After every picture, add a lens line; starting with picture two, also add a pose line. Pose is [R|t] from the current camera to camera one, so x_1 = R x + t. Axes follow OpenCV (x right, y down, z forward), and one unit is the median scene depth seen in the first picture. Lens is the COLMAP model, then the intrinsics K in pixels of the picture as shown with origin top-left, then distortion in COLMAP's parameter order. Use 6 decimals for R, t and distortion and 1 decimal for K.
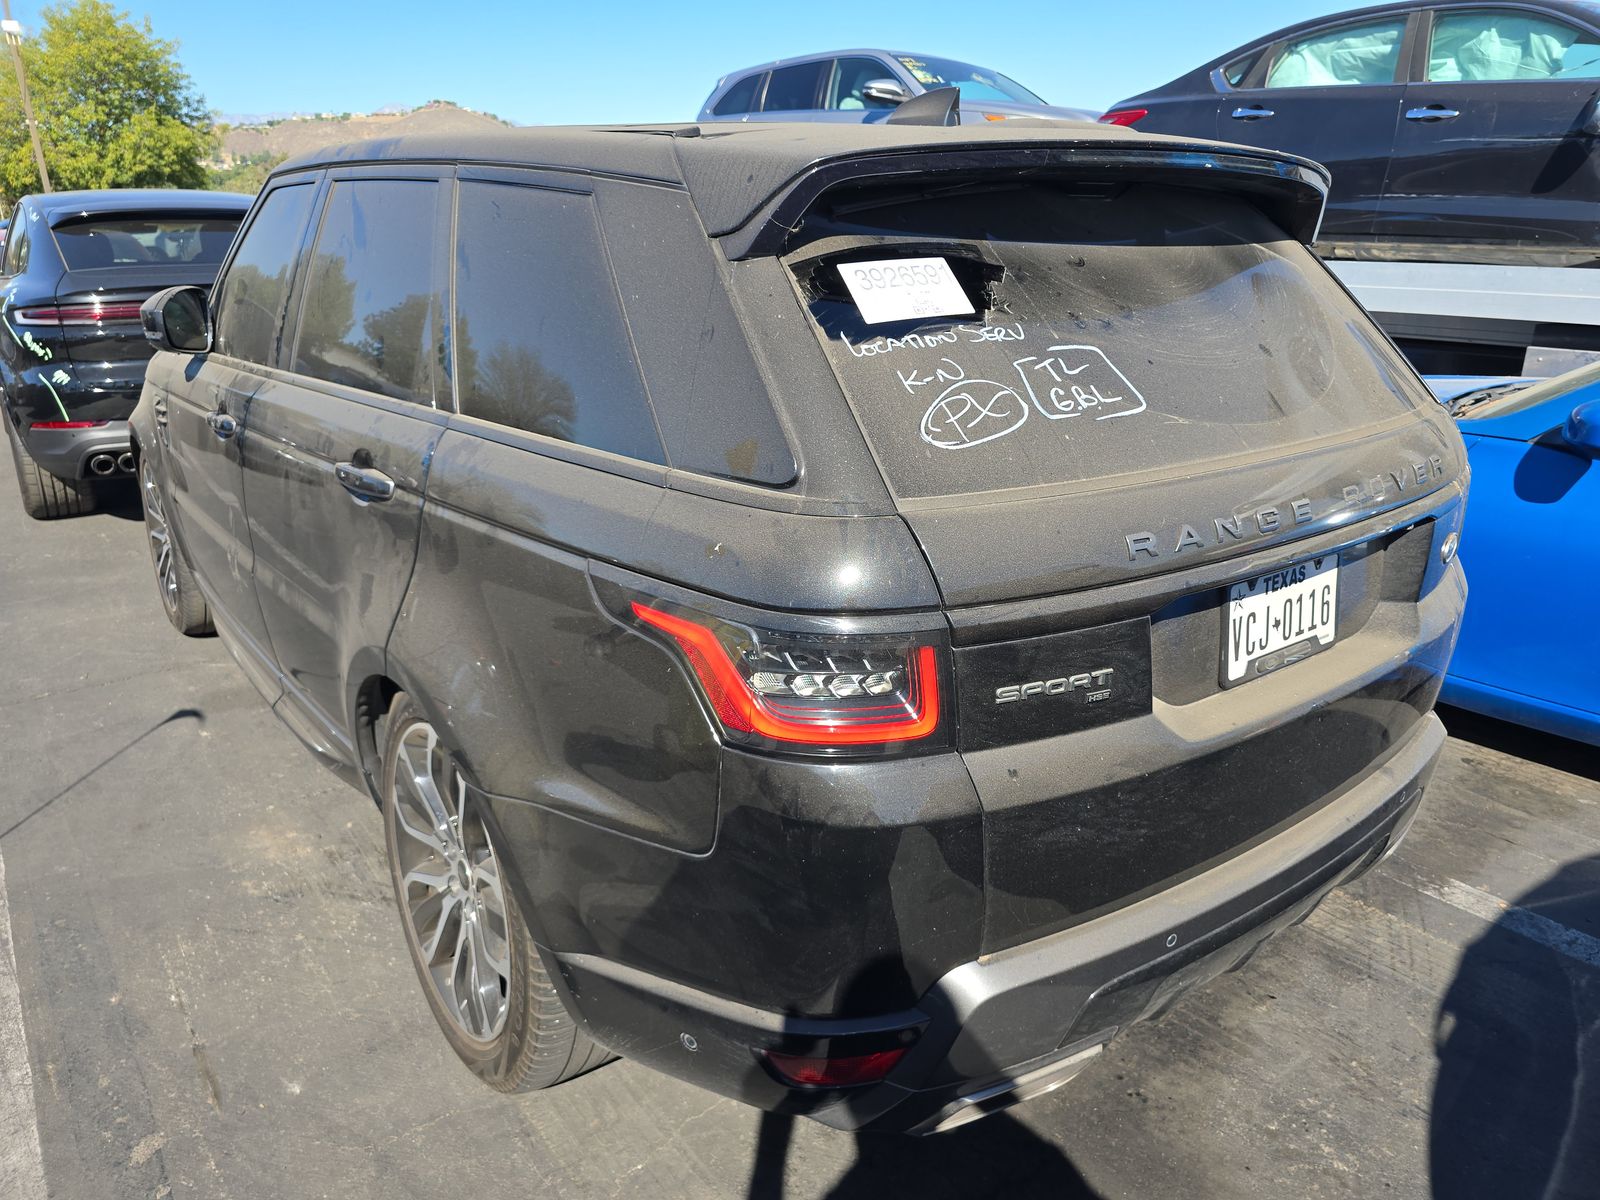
lens RADIAL K [[1076.2, 0, 800.0], [0, 1076.2, 600.0], [0, 0, 1]] dist [0.053268, -0.055393]
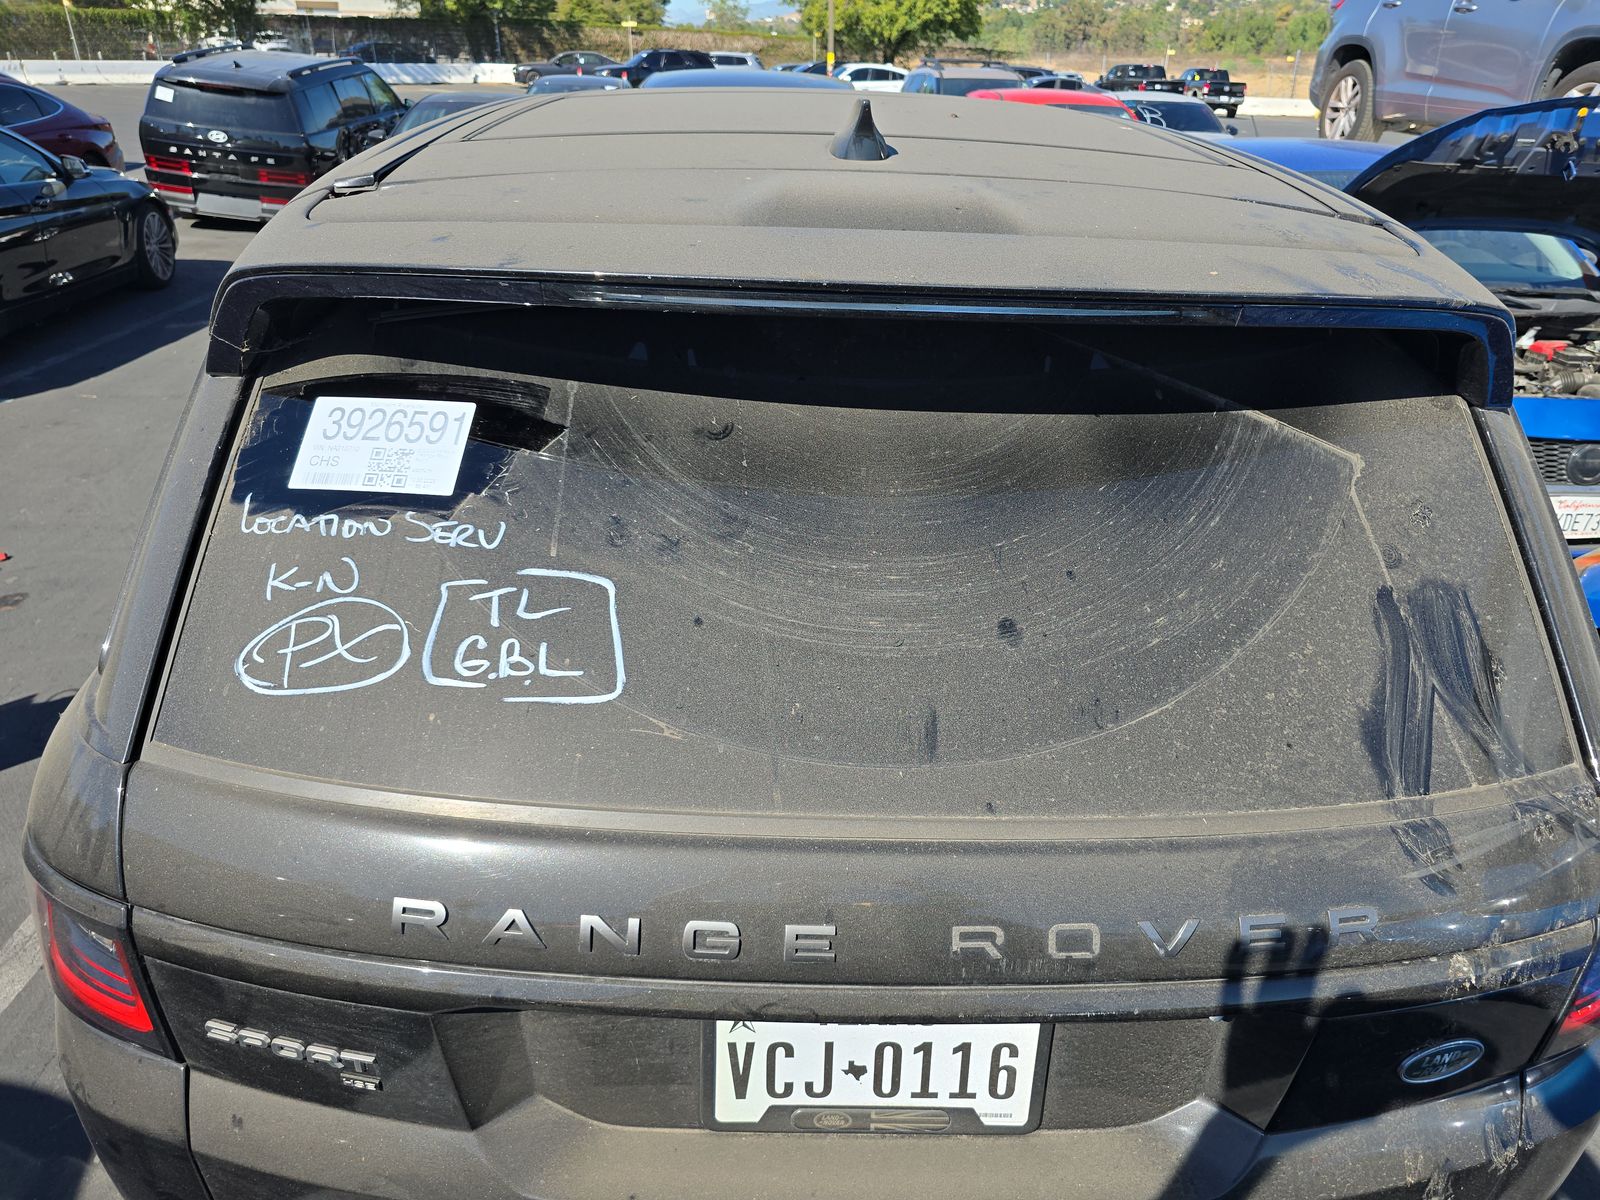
lens RADIAL K [[1076.2, 0, 800.0], [0, 1076.2, 600.0], [0, 0, 1]] dist [0.053268, -0.055393]
pose [[0.809466, 0.283387, -0.514253, 0.742152], [-0.222085, 0.958524, 0.178633, -0.382986], [0.543546, -0.030390, 0.838829, 0.533822]]
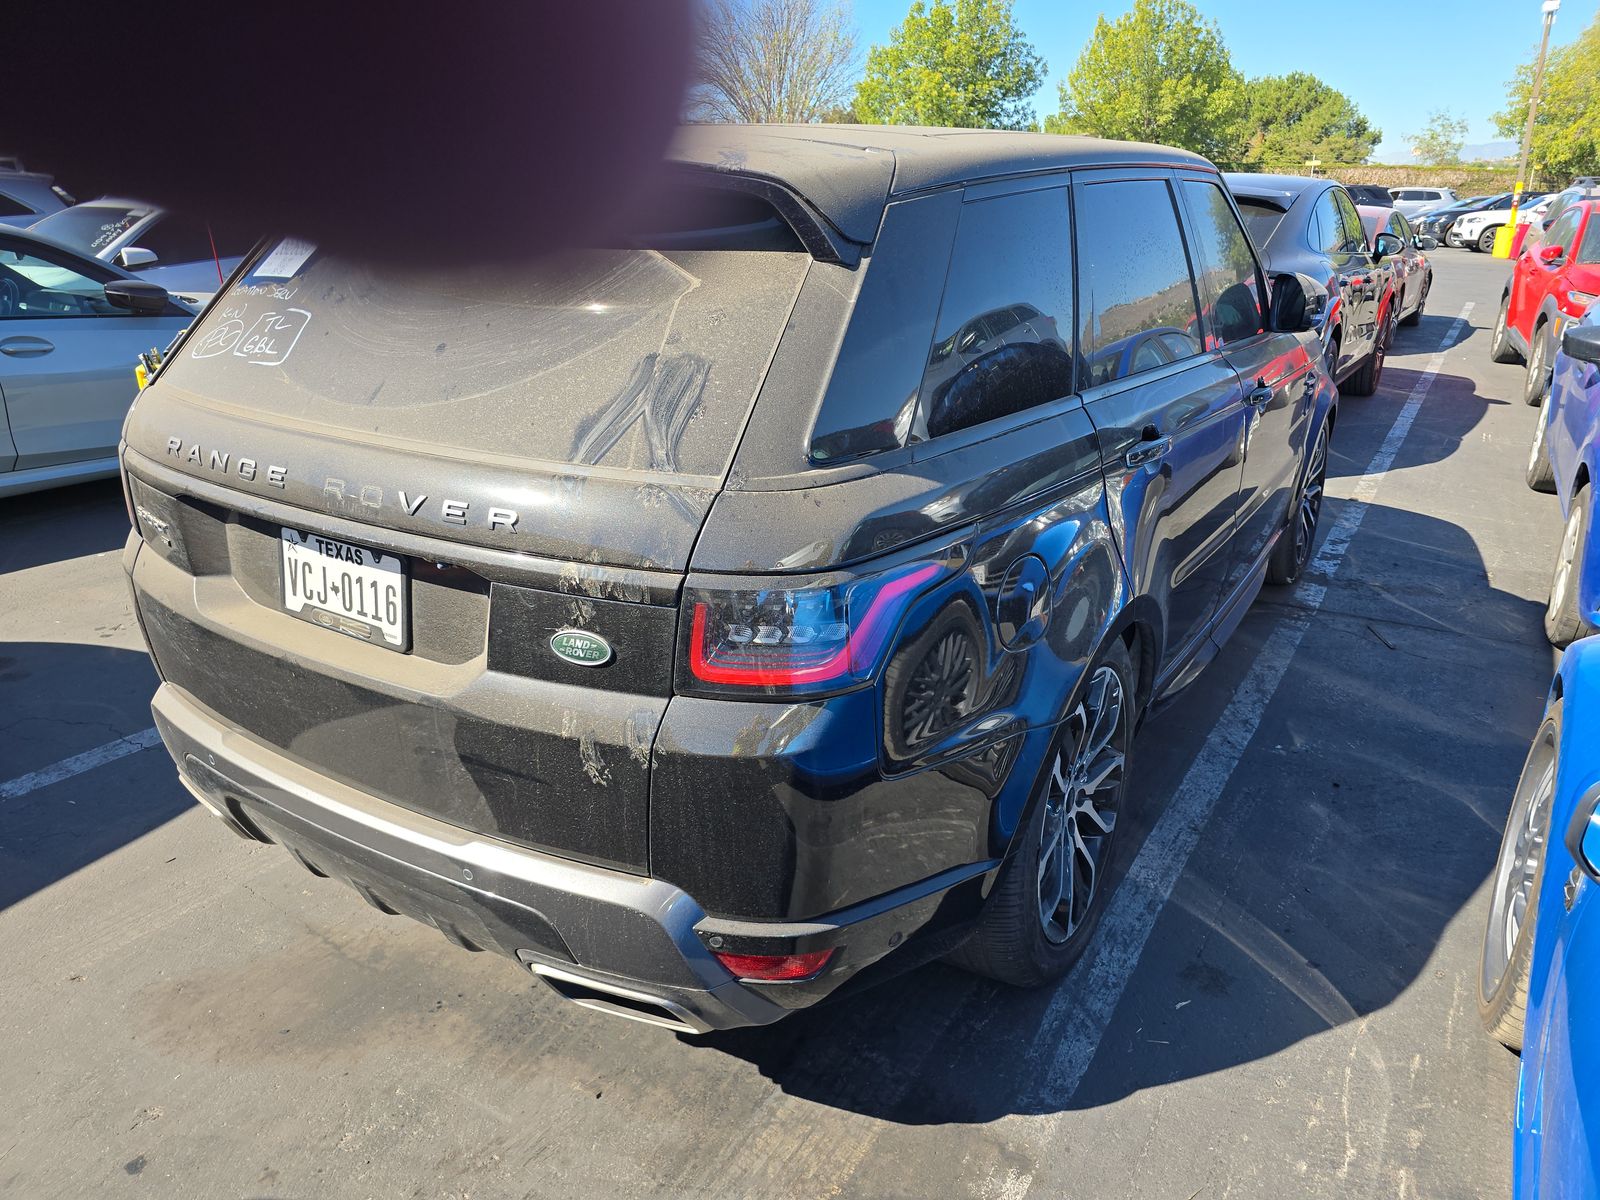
lens RADIAL K [[1076.2, 0, 800.0], [0, 1076.2, 600.0], [0, 0, 1]] dist [0.053268, -0.055393]
pose [[0.359693, 0.332939, -0.871649, 1.771493], [-0.318963, 0.921770, 0.220460, -0.405639], [0.876860, 0.198726, 0.437749, 1.057236]]
